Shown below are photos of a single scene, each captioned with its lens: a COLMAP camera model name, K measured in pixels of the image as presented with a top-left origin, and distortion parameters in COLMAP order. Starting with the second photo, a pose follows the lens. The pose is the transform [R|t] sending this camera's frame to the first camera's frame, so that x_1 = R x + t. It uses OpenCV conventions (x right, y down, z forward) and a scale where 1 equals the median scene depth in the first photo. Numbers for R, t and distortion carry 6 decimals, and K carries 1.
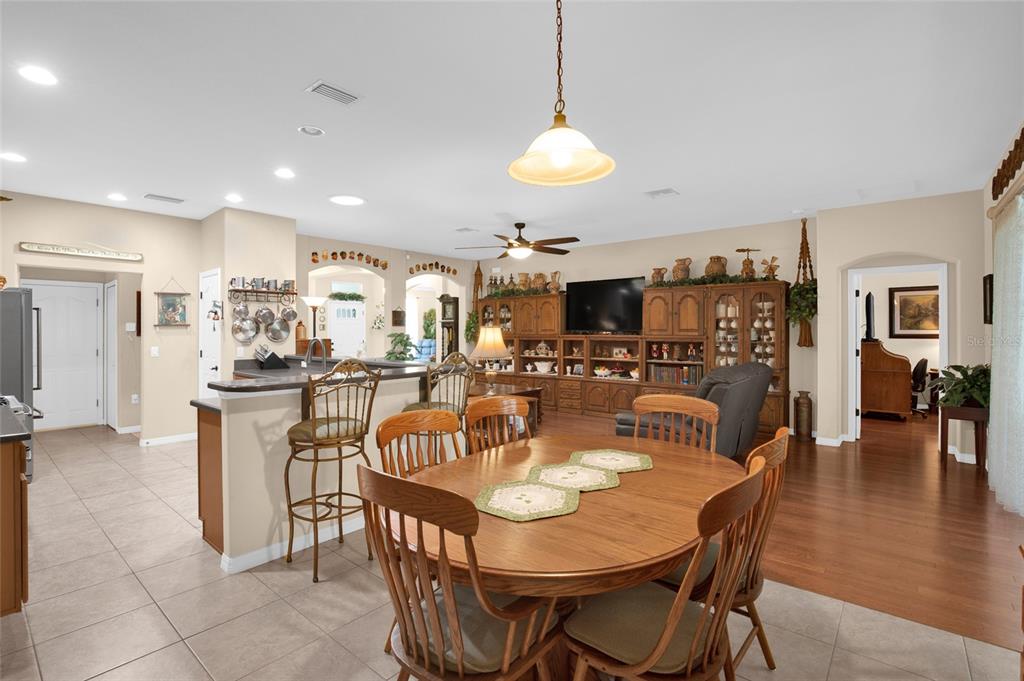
lens RADIAL K [[484.9, 0, 498.6], [0, 484.9, 328.1], [0, 0, 1]] dist [-0.041770, 0.013594]
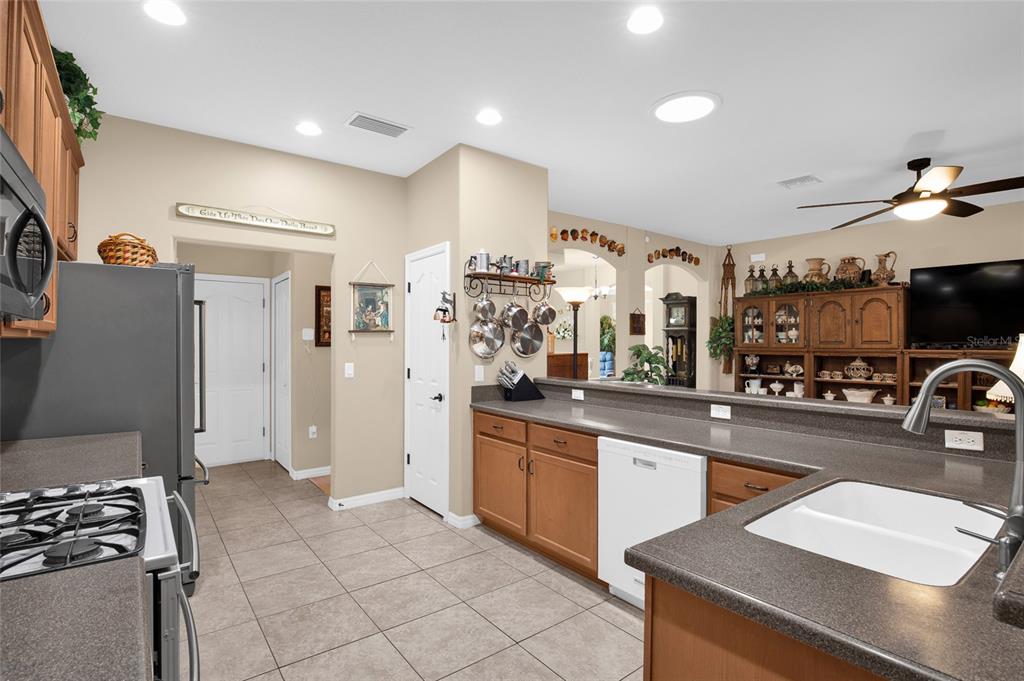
lens RADIAL K [[484.2, 0, 503.6], [0, 484.2, 343.1], [0, 0, 1]] dist [-0.022742, 0.000151]
pose [[0.980109, 0.007150, -0.198329, -0.281437], [-0.005546, 0.999947, 0.008639, 0.003192], [0.198380, -0.007367, 0.980097, 0.280320]]
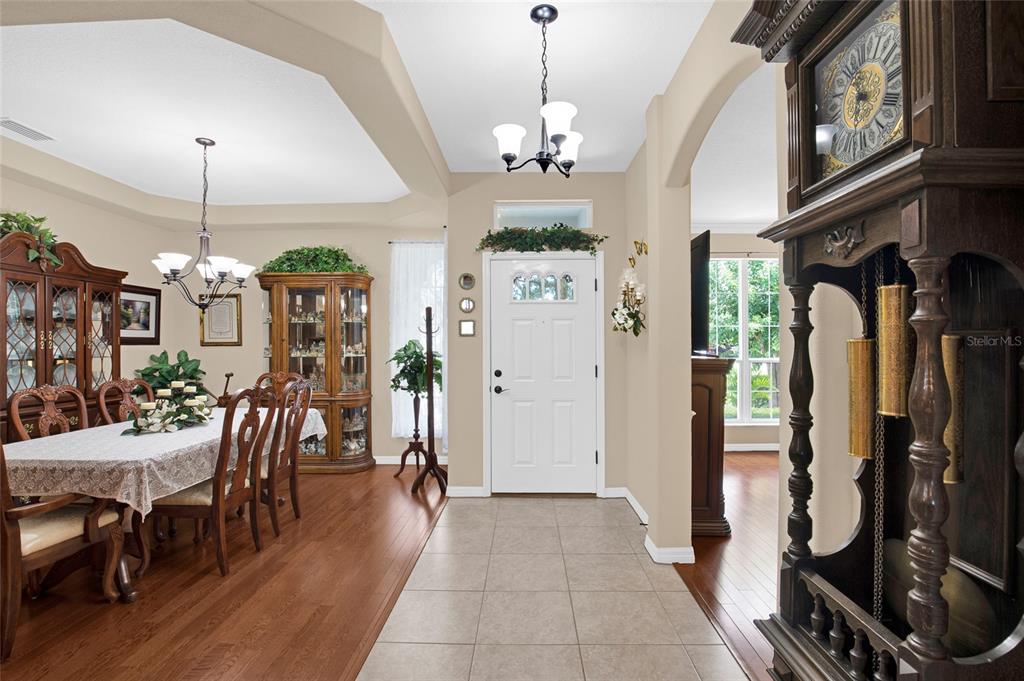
lens RADIAL K [[474.5, 0, 512.0], [0, 474.5, 340.5], [0, 0, 1]] dist [-0.017510, 0.001482]
pose [[0.638971, -0.011726, -0.769141, -0.100566], [0.007279, 0.999931, -0.009198, 0.015794], [0.769196, 0.000278, 0.639013, 1.159765]]
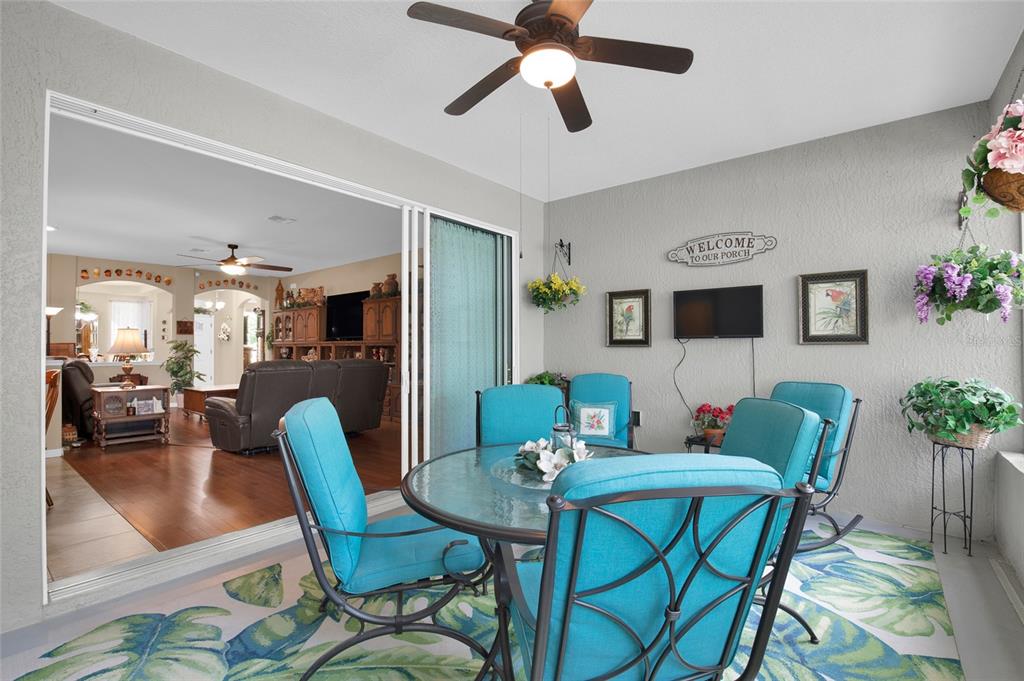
lens RADIAL K [[474.5, 0, 512.0], [0, 474.5, 340.5], [0, 0, 1]] dist [-0.017510, 0.001482]
pose [[0.999660, -0.004101, 0.025734, 0.577286], [0.004368, 0.999937, -0.010314, 0.025503], [-0.025690, 0.010423, 0.999616, -0.130495]]
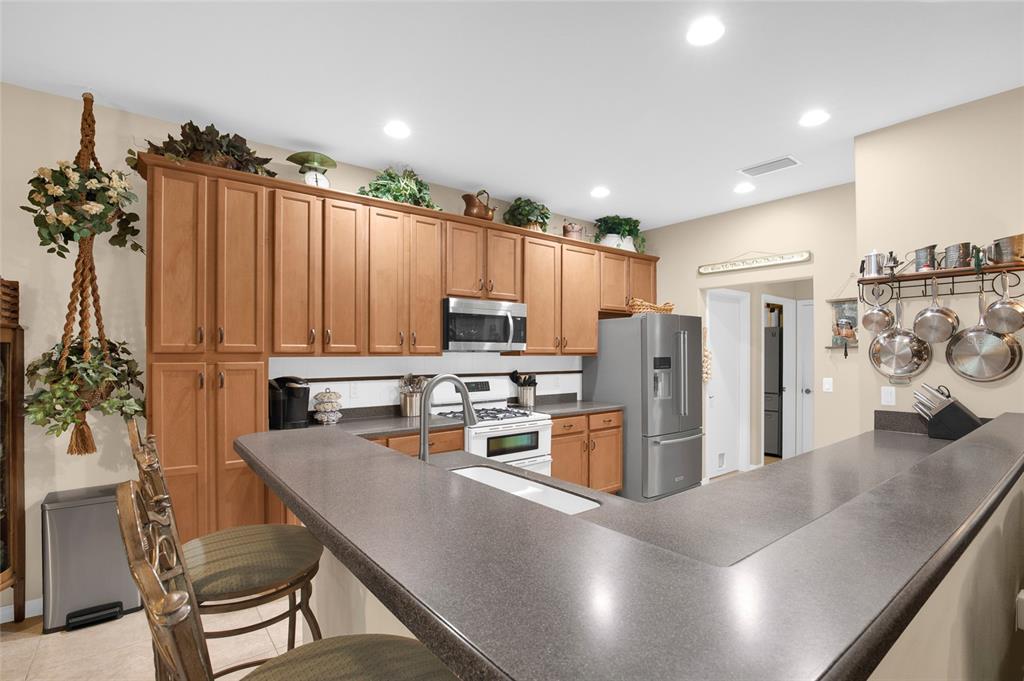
lens RADIAL K [[494.7, 0, 512.3], [0, 494.7, 352.1], [0, 0, 1]] dist [-0.032201, 0.000191]
pose [[-0.172501, -0.002127, -0.985007, 0.047259], [0.011620, 0.999924, -0.004194, -0.000905], [0.984941, -0.012169, -0.172463, 0.505798]]
